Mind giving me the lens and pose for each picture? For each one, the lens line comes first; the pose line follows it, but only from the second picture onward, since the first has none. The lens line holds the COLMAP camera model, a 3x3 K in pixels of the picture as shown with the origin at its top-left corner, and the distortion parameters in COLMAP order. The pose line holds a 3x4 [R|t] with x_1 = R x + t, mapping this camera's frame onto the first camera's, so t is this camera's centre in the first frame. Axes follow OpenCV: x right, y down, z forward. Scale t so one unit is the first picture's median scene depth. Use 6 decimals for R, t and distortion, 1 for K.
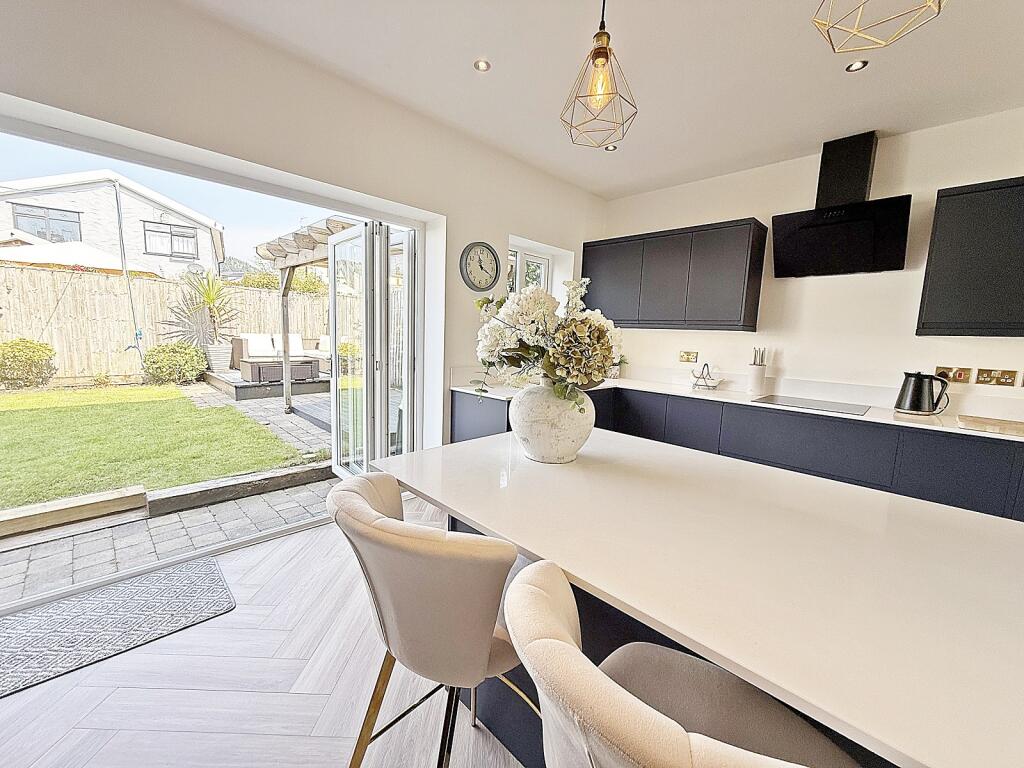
lens RADIAL K [[421.0, 0, 498.9], [0, 421.0, 384.5], [0, 0, 1]] dist [-0.000995, 0.000268]
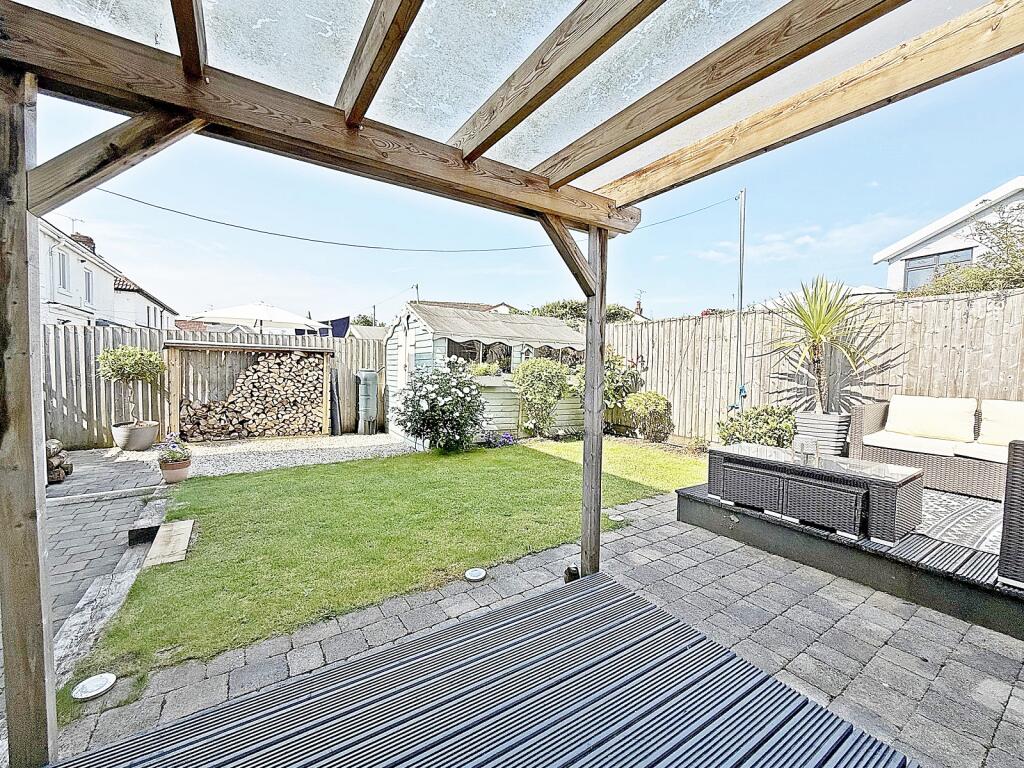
lens RADIAL K [[425.9, 0, 512.0], [0, 425.9, 384.0], [0, 0, 1]] dist [0.000691, -0.000043]
pose [[-0.198152, 0.007049, -0.980146, -0.060734], [-0.144360, 0.988859, 0.036297, -0.097354], [0.969482, 0.148687, -0.194927, 0.727624]]
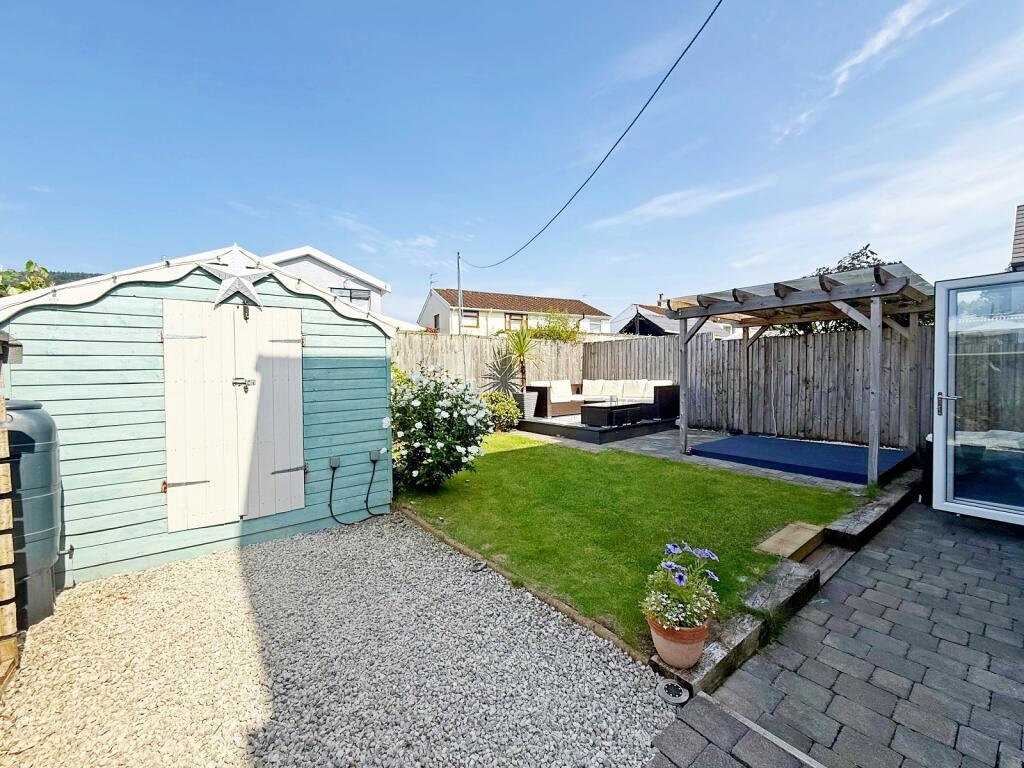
lens RADIAL K [[421.0, 0, 498.9], [0, 421.0, 384.5], [0, 0, 1]] dist [-0.000995, 0.000268]
pose [[0.992211, -0.038052, -0.118618, -0.615456], [0.026493, 0.994878, -0.097548, -0.014249], [0.121722, 0.093646, 0.988137, -0.095817]]
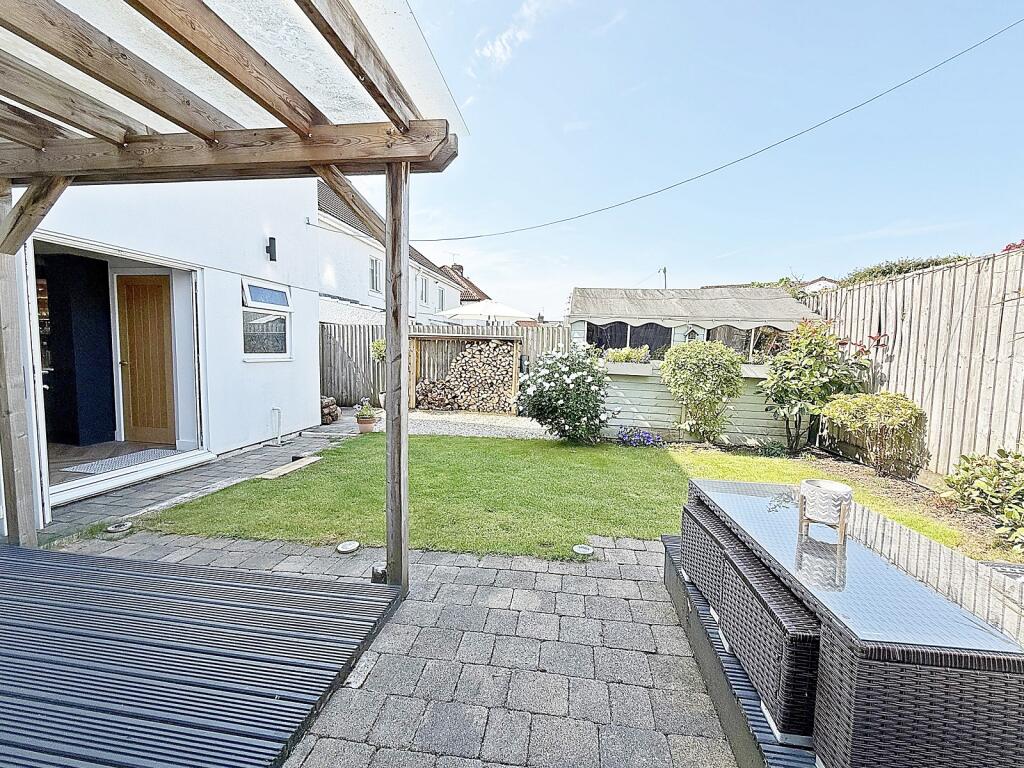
lens RADIAL K [[421.0, 0, 498.9], [0, 421.0, 384.5], [0, 0, 1]] dist [-0.000995, 0.000268]
pose [[-0.799808, -0.002287, -0.600251, -0.266148], [-0.120350, 0.980298, 0.156626, -0.124696], [0.588067, 0.197511, -0.784326, 0.952024]]
